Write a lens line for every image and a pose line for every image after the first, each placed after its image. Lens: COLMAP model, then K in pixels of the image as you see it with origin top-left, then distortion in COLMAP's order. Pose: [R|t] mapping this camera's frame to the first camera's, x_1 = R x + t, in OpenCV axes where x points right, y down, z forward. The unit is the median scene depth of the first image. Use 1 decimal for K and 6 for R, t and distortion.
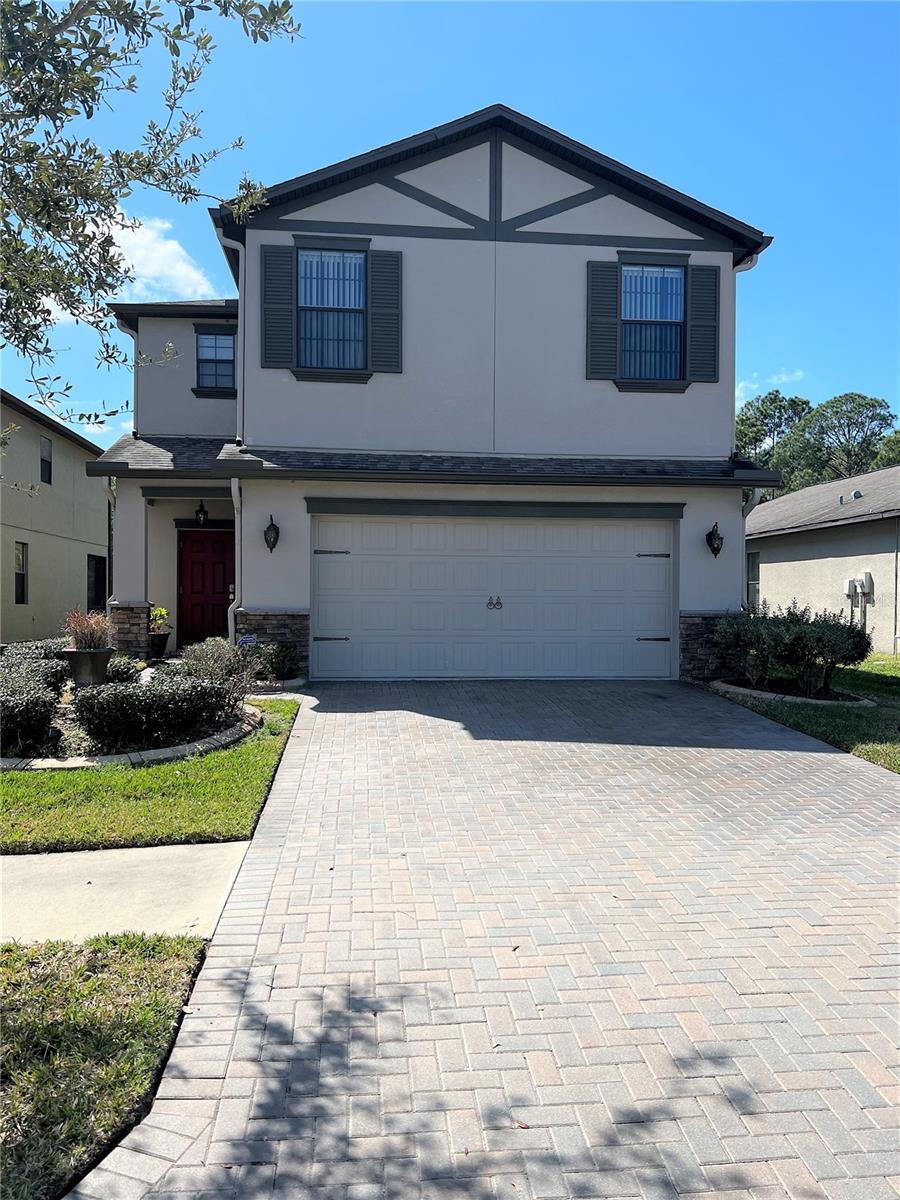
lens RADIAL K [[922.1, 0, 450.8], [0, 922.1, 599.8], [0, 0, 1]] dist [0.046717, -0.005658]
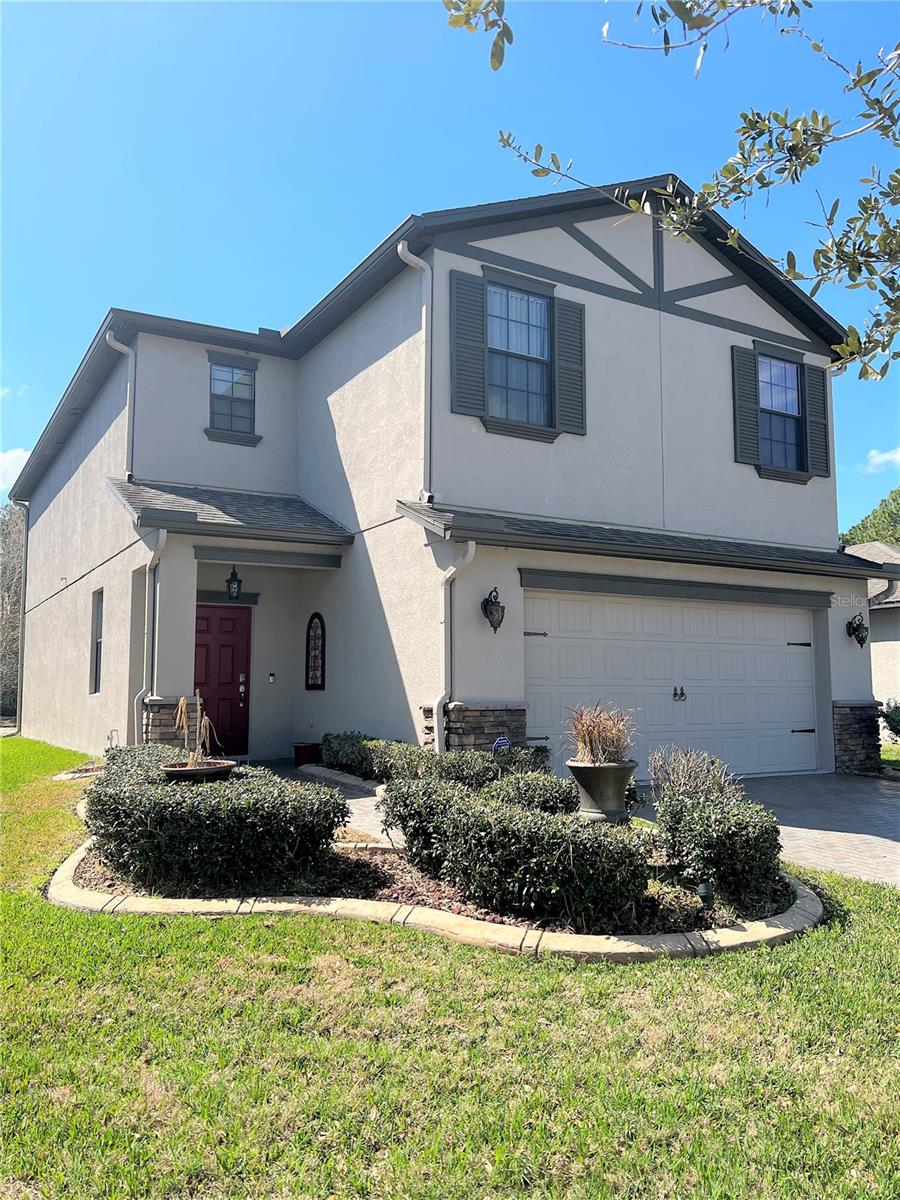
lens RADIAL K [[922.1, 0, 450.3], [0, 922.1, 600.4], [0, 0, 1]] dist [0.046717, -0.005658]
pose [[0.909211, 0.034805, 0.414879, -0.531003], [0.006646, 0.995159, -0.098052, -0.000232], [-0.416283, 0.091907, 0.904578, 0.260150]]
